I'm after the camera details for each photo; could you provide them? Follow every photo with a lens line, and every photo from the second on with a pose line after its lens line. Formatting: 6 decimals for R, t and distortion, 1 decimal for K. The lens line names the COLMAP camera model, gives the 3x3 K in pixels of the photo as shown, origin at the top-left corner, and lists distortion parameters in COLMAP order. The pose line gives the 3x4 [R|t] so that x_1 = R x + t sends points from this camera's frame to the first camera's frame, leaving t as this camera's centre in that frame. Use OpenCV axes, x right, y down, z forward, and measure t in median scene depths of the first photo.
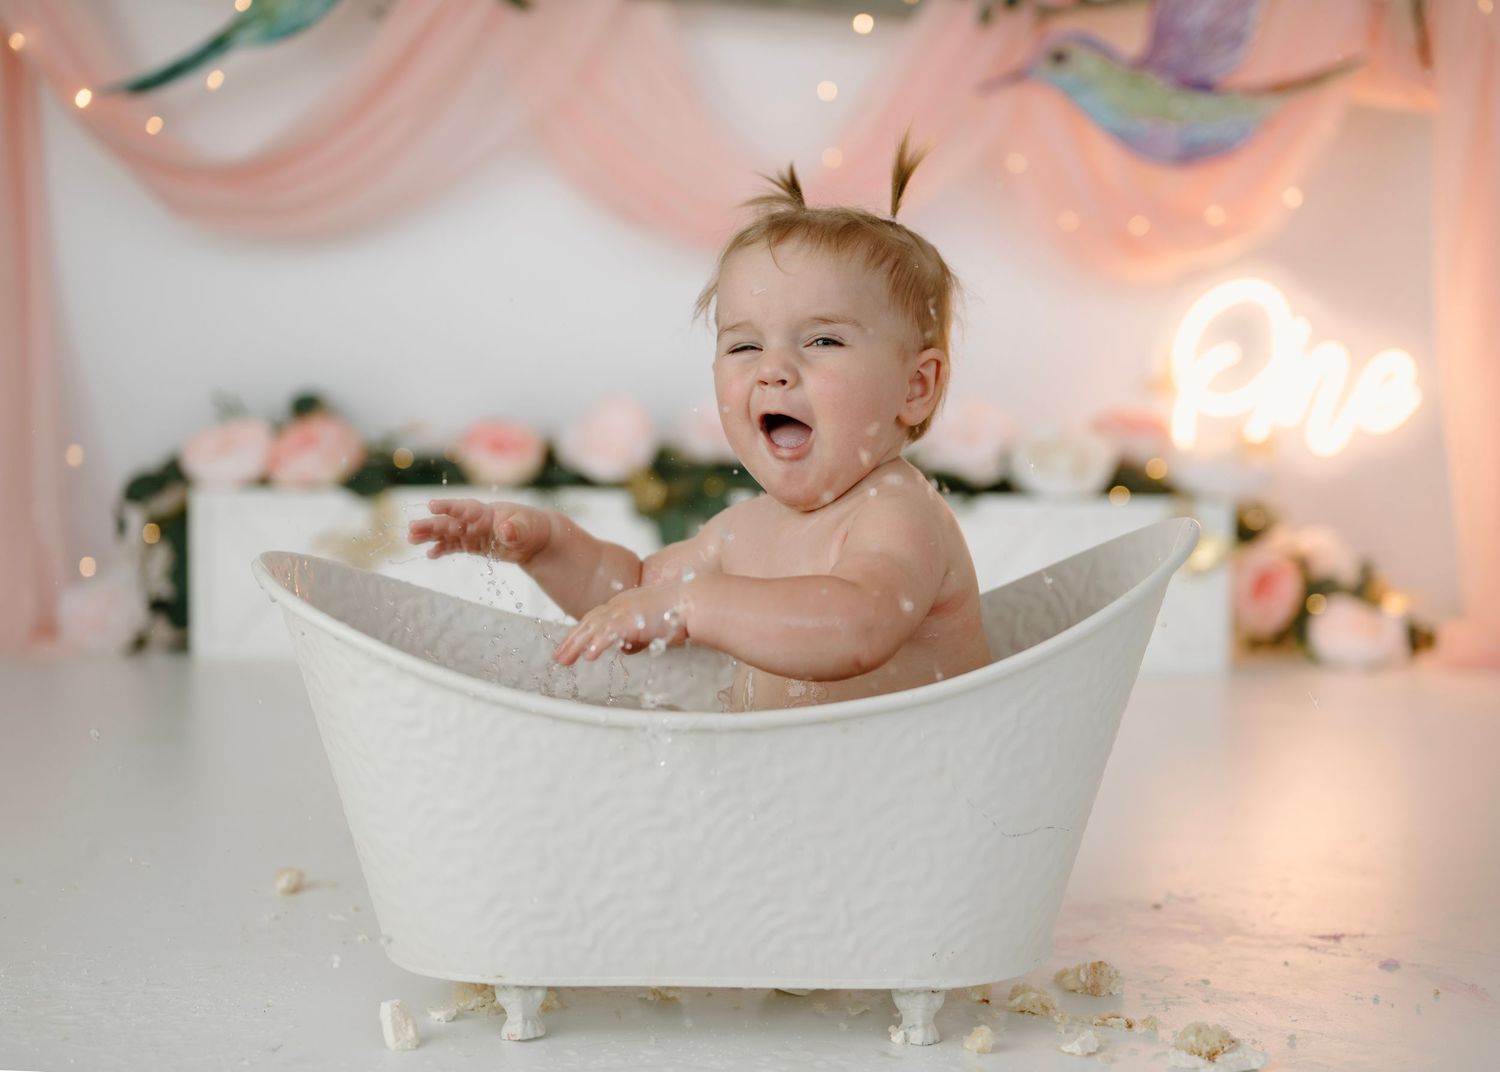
lens RADIAL K [[2337.1, 0, 772.8], [0, 2337.1, 542.2], [0, 0, 1]] dist [-0.027501, 0.000000]
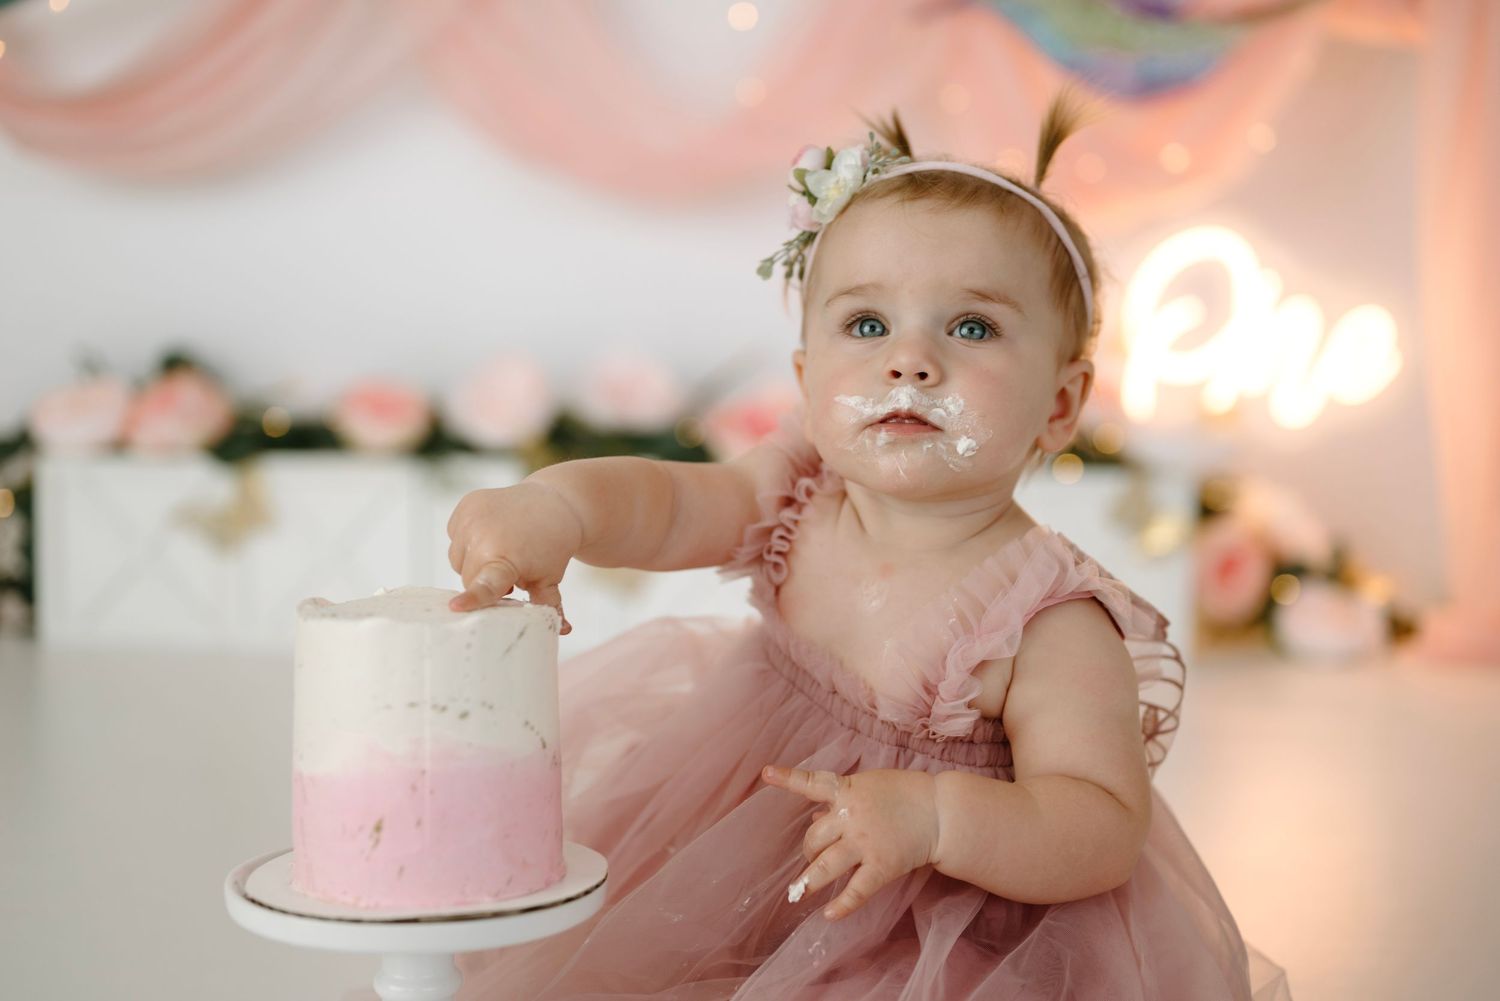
lens RADIAL K [[2063.8, 0, 760.4], [0, 2063.8, 503.2], [0, 0, 1]] dist [-0.016263, 0.000000]
pose [[0.999948, 0.005530, -0.008548, 0.036661], [-0.005525, 0.999985, 0.000536, -0.005992], [0.008551, -0.000489, 0.999963, 0.201500]]
